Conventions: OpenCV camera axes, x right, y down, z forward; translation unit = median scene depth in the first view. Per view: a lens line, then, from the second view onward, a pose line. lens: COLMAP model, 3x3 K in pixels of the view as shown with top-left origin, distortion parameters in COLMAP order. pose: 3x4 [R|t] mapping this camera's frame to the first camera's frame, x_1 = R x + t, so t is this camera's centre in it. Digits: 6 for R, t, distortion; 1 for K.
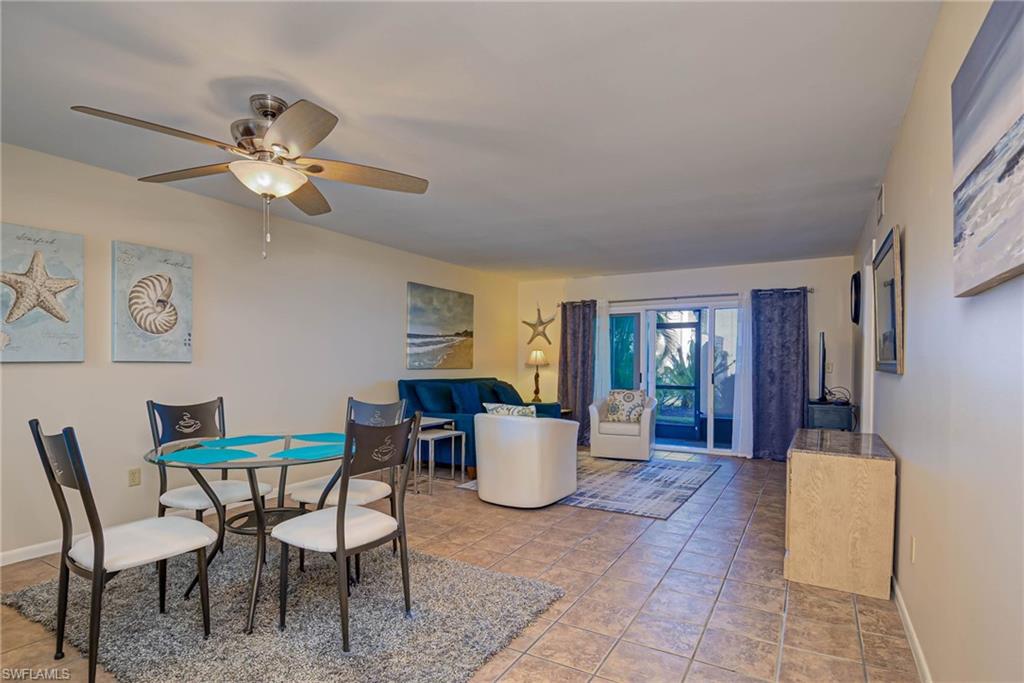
lens RADIAL K [[519.1, 0, 528.8], [0, 519.1, 378.7], [0, 0, 1]] dist [-0.011228, -0.002863]
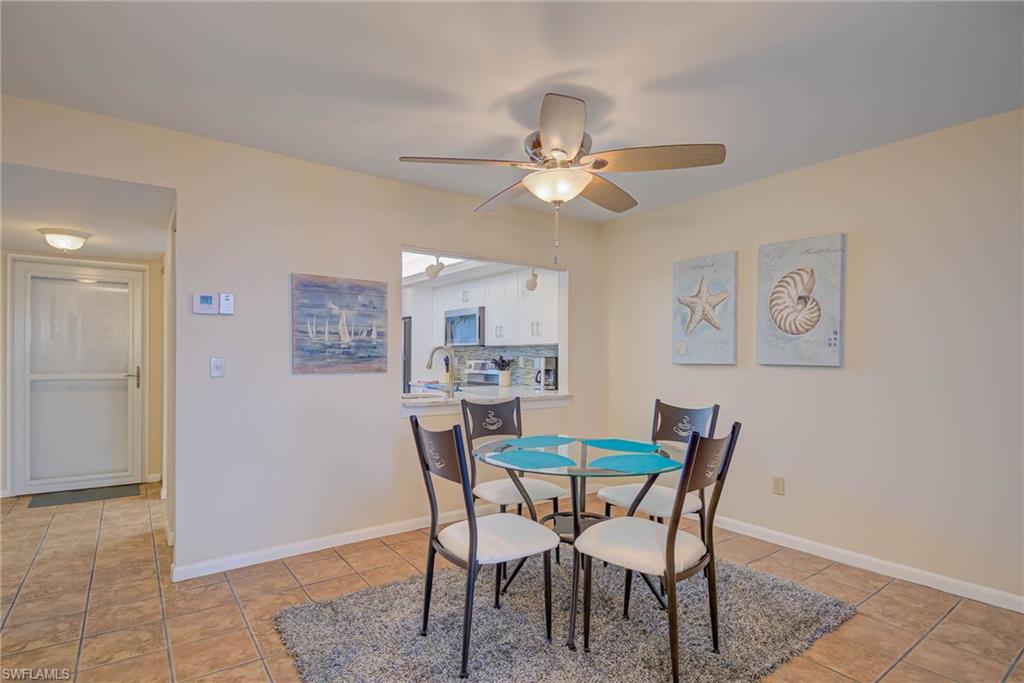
lens RADIAL K [[519.1, 0, 509.7], [0, 519.1, 356.5], [0, 0, 1]] dist [-0.011228, -0.002863]
pose [[-0.402824, 0.009806, -0.915225, 0.183255], [-0.018651, 0.999647, 0.018919, -0.033802], [0.915088, 0.024690, -0.402499, 0.539213]]
